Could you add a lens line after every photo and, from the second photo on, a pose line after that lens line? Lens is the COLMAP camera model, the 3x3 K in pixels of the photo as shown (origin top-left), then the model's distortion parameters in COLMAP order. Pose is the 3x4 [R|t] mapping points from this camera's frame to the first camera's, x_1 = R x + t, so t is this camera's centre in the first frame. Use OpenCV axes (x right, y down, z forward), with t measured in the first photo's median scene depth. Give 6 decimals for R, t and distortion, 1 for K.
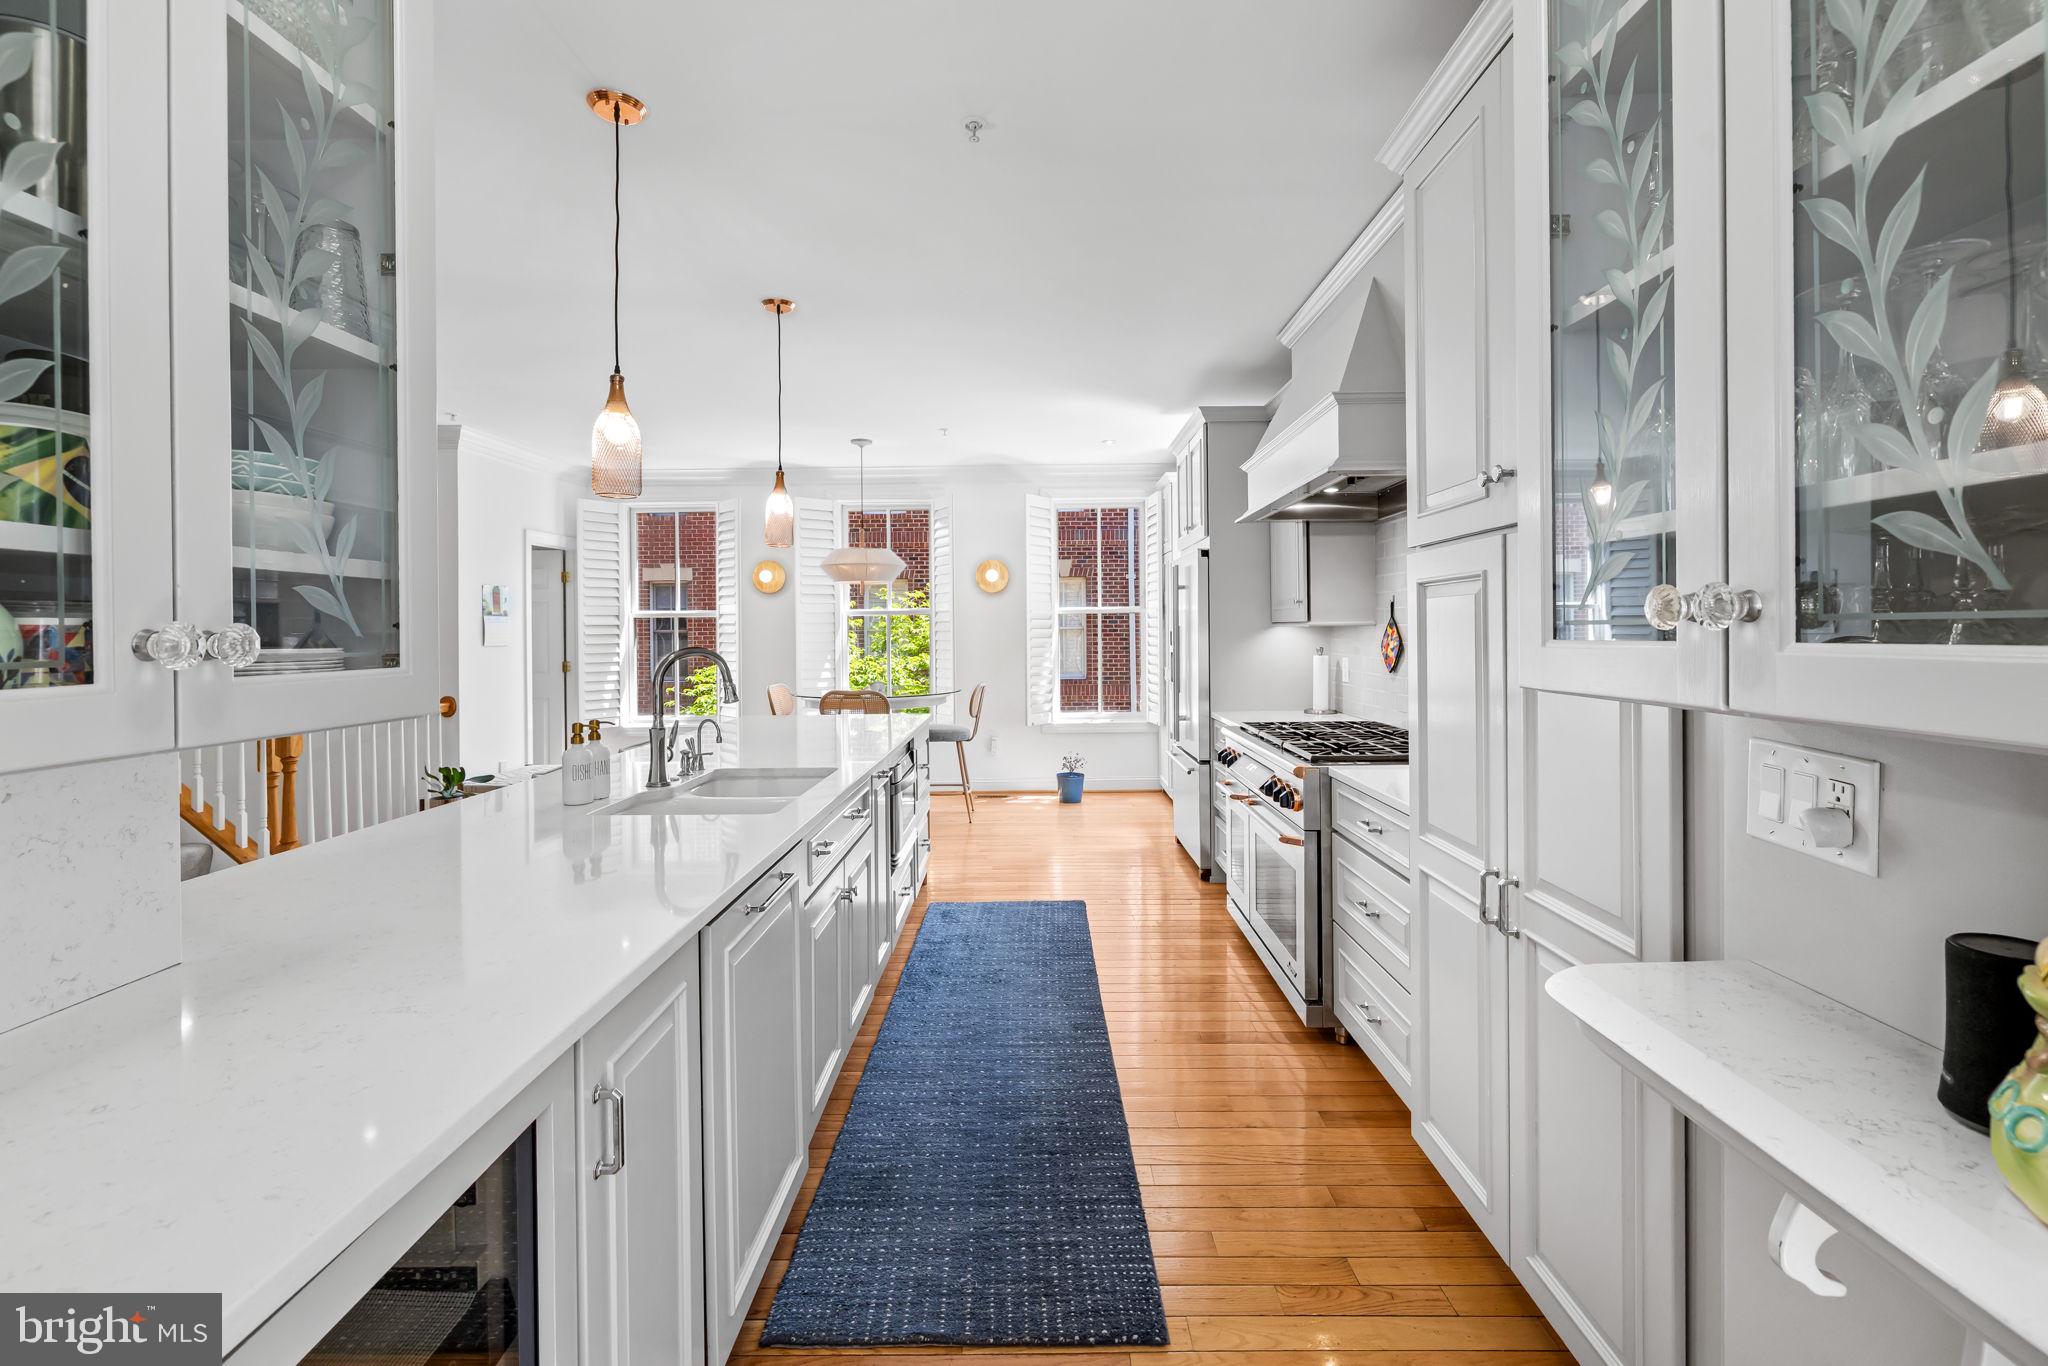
lens RADIAL K [[917.3, 0, 1034.4], [0, 917.3, 640.7], [0, 0, 1]] dist [-0.002281, -0.000249]
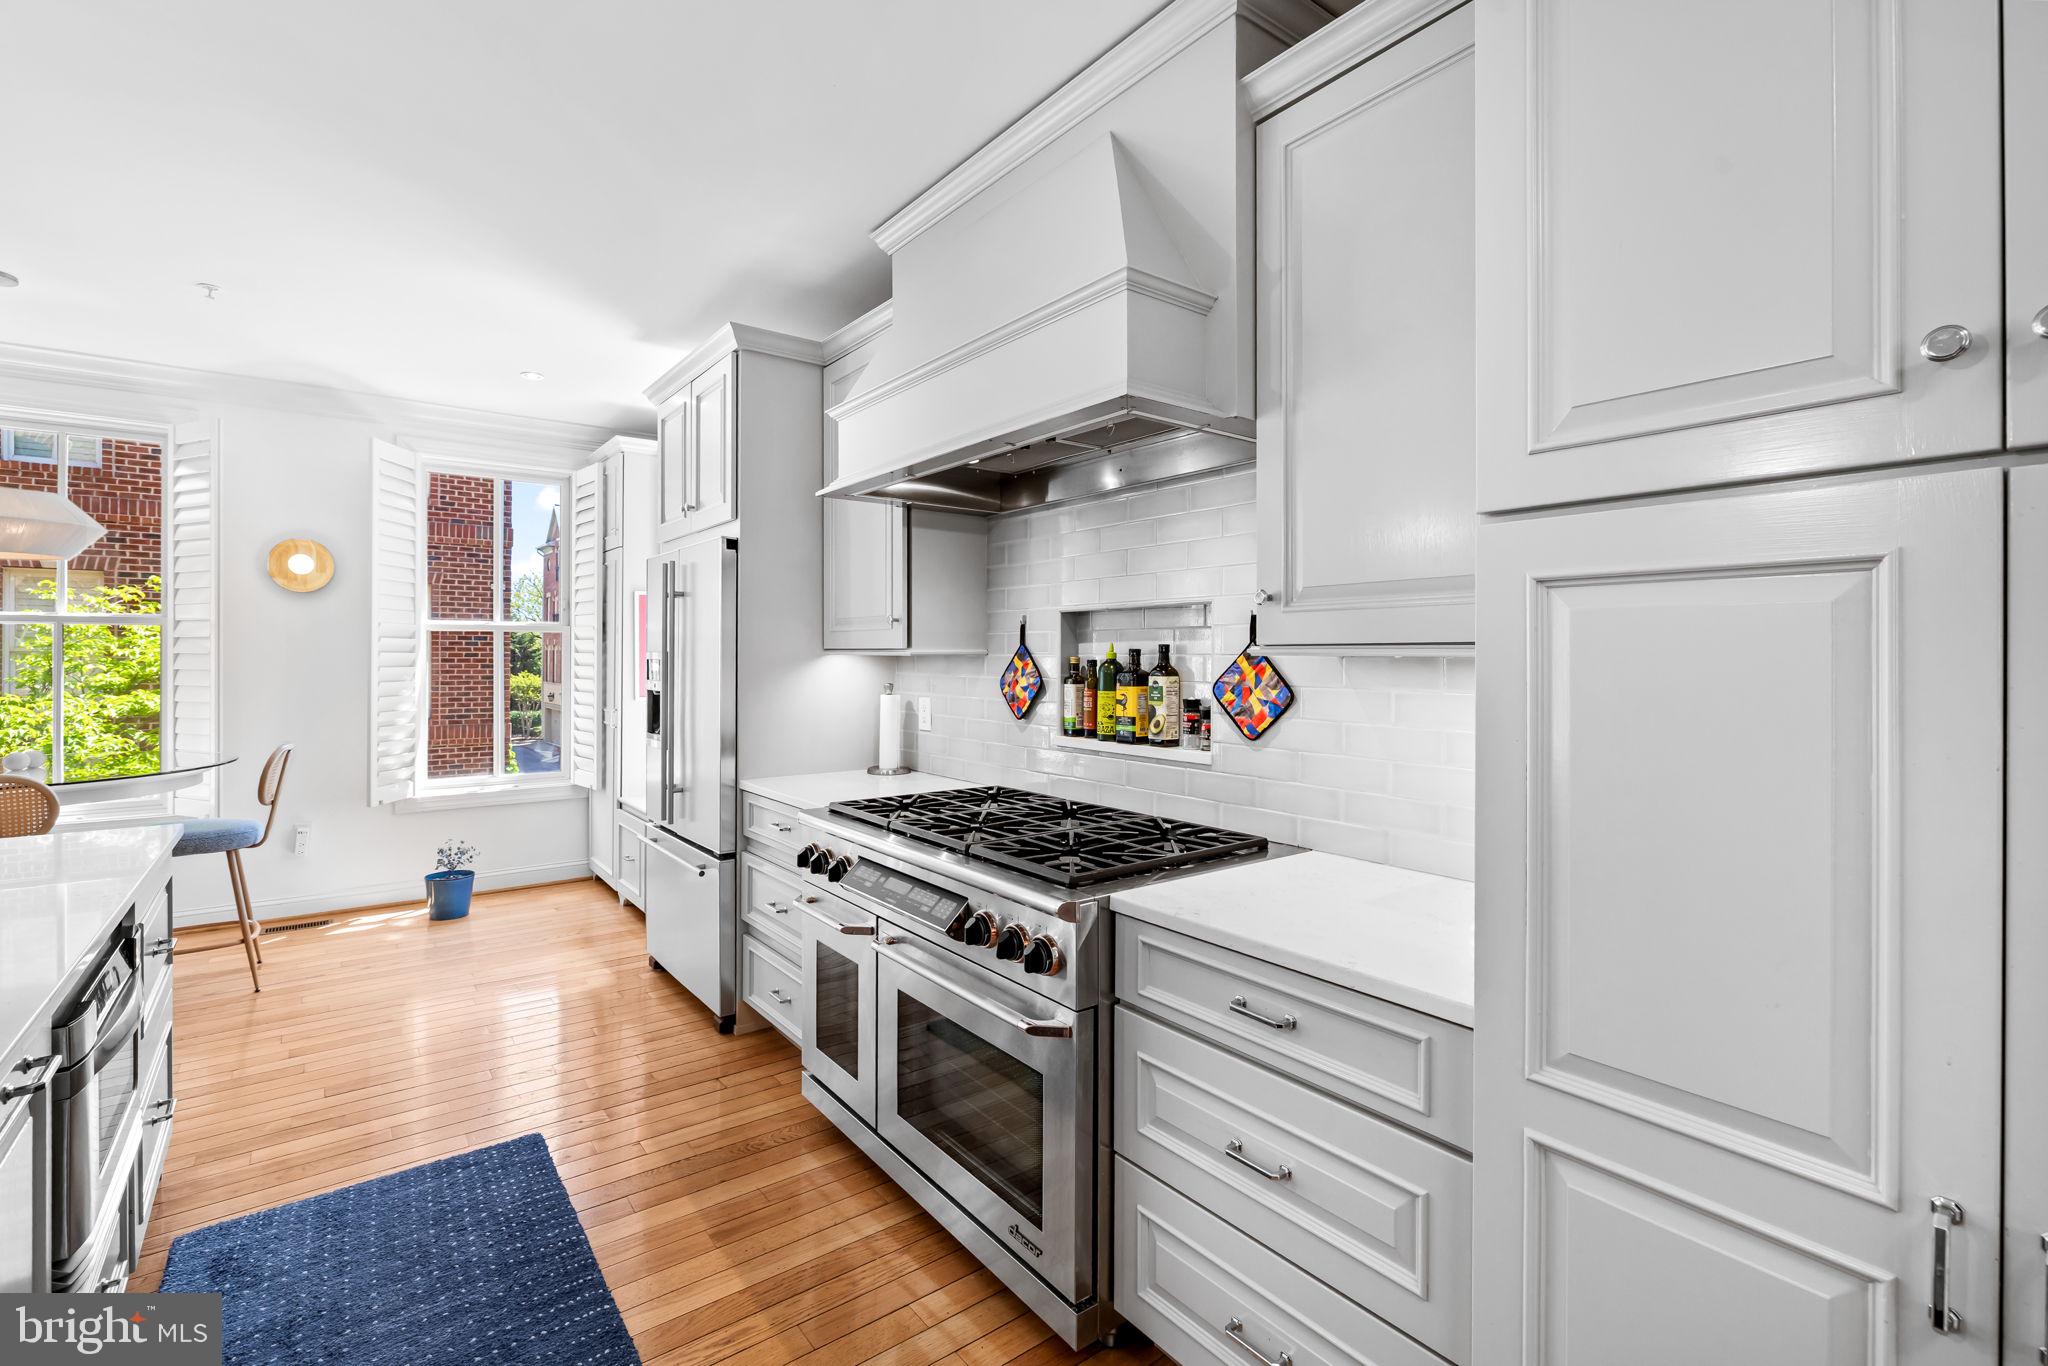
lens RADIAL K [[908.3, 0, 1014.2], [0, 908.3, 657.8], [0, 0, 1]] dist [-0.002017, -0.000004]
pose [[0.794030, 0.010539, 0.607787, -0.050853], [-0.004236, 0.999921, -0.011805, -0.004924], [-0.607863, 0.006799, 0.794012, 0.329873]]
